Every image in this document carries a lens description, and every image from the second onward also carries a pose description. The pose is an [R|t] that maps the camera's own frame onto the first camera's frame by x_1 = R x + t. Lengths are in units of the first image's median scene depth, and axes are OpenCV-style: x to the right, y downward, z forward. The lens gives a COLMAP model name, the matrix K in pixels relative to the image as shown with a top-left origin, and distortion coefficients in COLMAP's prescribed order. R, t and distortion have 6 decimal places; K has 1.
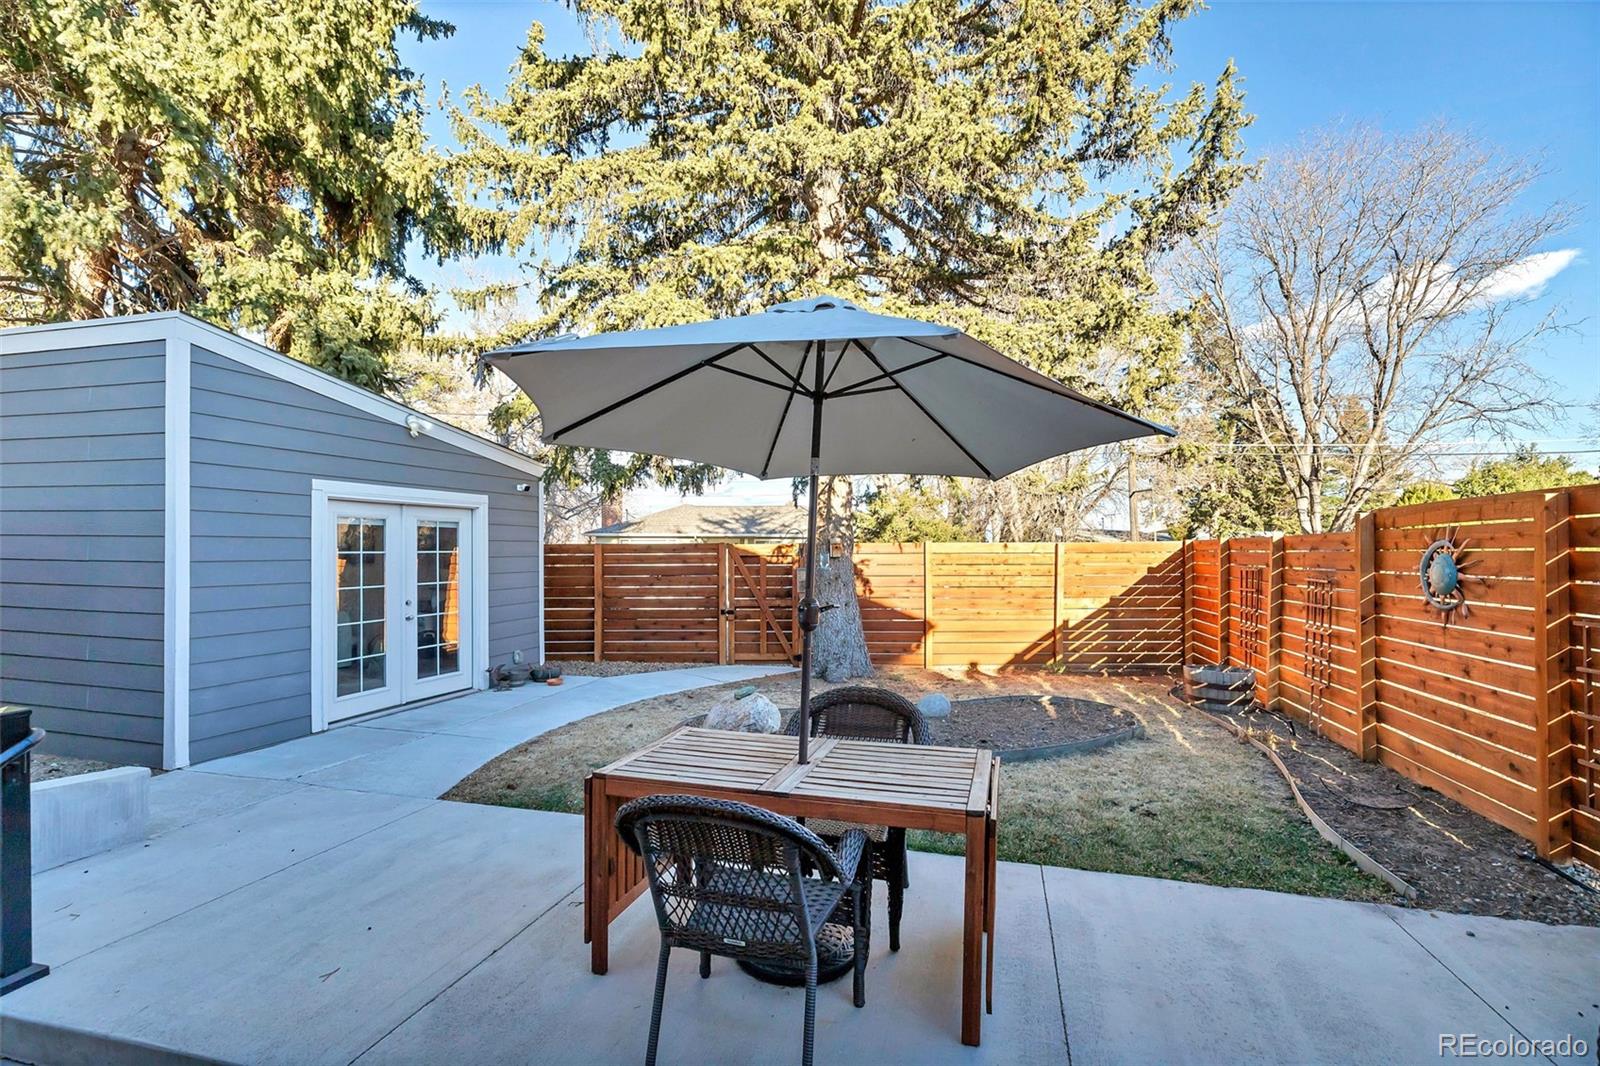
lens RADIAL K [[731.4, 0, 800.0], [0, 731.4, 533.0], [0, 0, 1]] dist [0.001449, 0.000584]
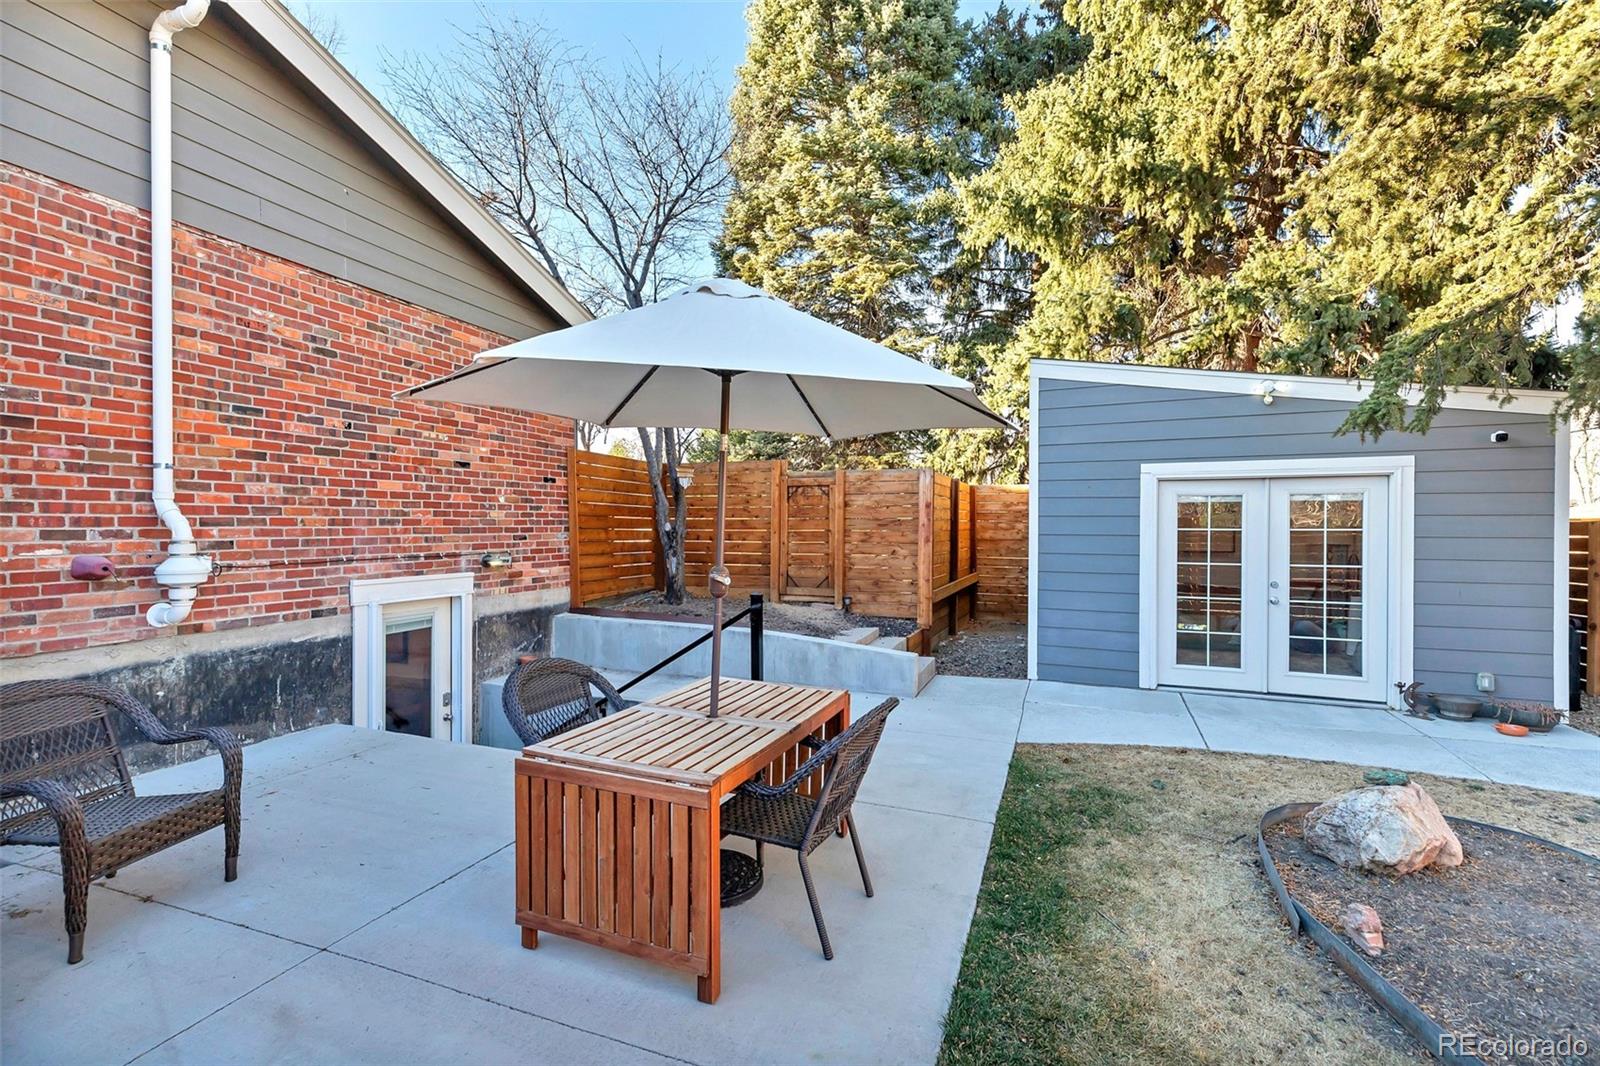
lens RADIAL K [[731.4, 0, 800.0], [0, 731.4, 533.0], [0, 0, 1]] dist [0.001449, 0.000584]
pose [[-0.104384, 0.010386, -0.994483, 0.516662], [0.018521, 0.999792, 0.008497, 0.013055], [0.994365, -0.017532, -0.104555, 0.592363]]
